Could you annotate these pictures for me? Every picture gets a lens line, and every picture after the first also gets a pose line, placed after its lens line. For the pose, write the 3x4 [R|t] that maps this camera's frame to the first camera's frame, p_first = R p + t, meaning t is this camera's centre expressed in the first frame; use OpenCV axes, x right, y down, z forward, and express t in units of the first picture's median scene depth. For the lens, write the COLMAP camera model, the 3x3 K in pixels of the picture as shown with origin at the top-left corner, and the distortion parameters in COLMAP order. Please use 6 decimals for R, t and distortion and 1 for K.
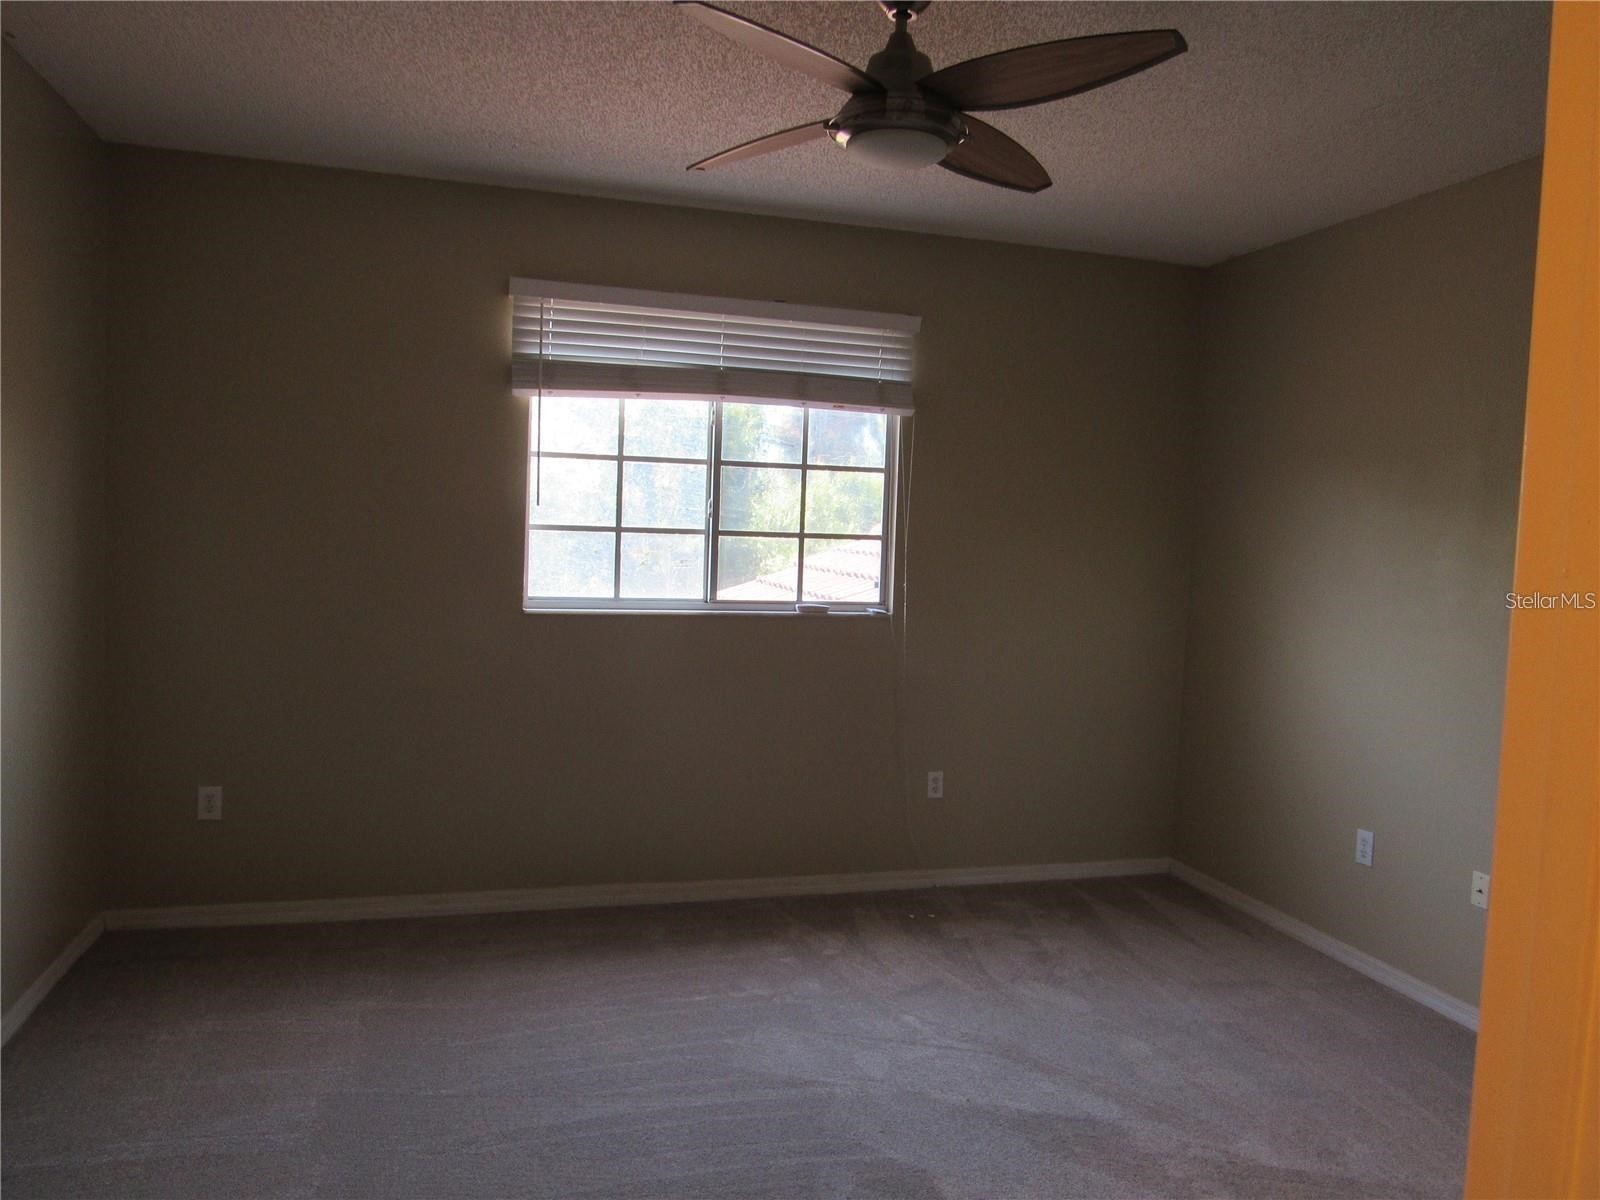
lens RADIAL K [[1157.8, 0, 787.2], [0, 1157.8, 602.8], [0, 0, 1]] dist [-0.022168, 0.008694]
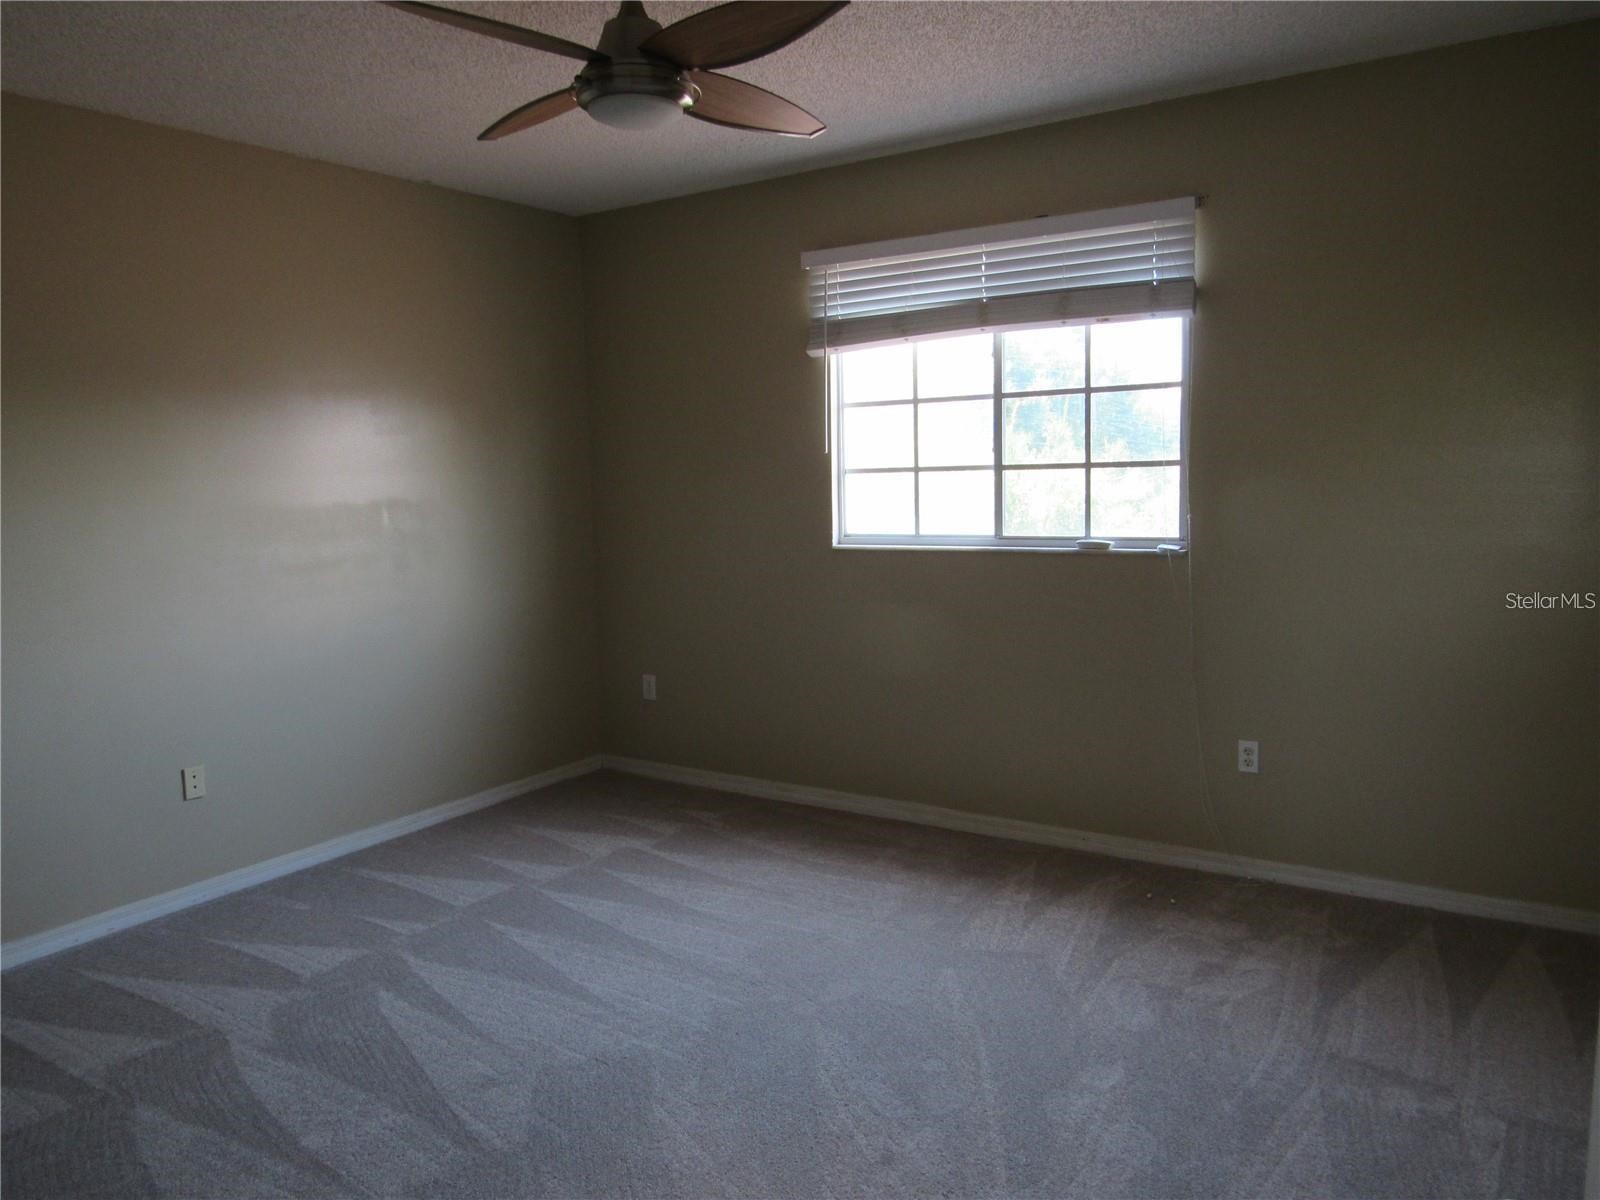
lens RADIAL K [[1157.8, 0, 786.7], [0, 1157.8, 599.4], [0, 0, 1]] dist [-0.022168, 0.008694]
pose [[0.634177, 0.037106, -0.772297, 0.588474], [0.003284, 0.998710, 0.050680, 0.000981], [0.773181, -0.034677, 0.633237, 0.234360]]
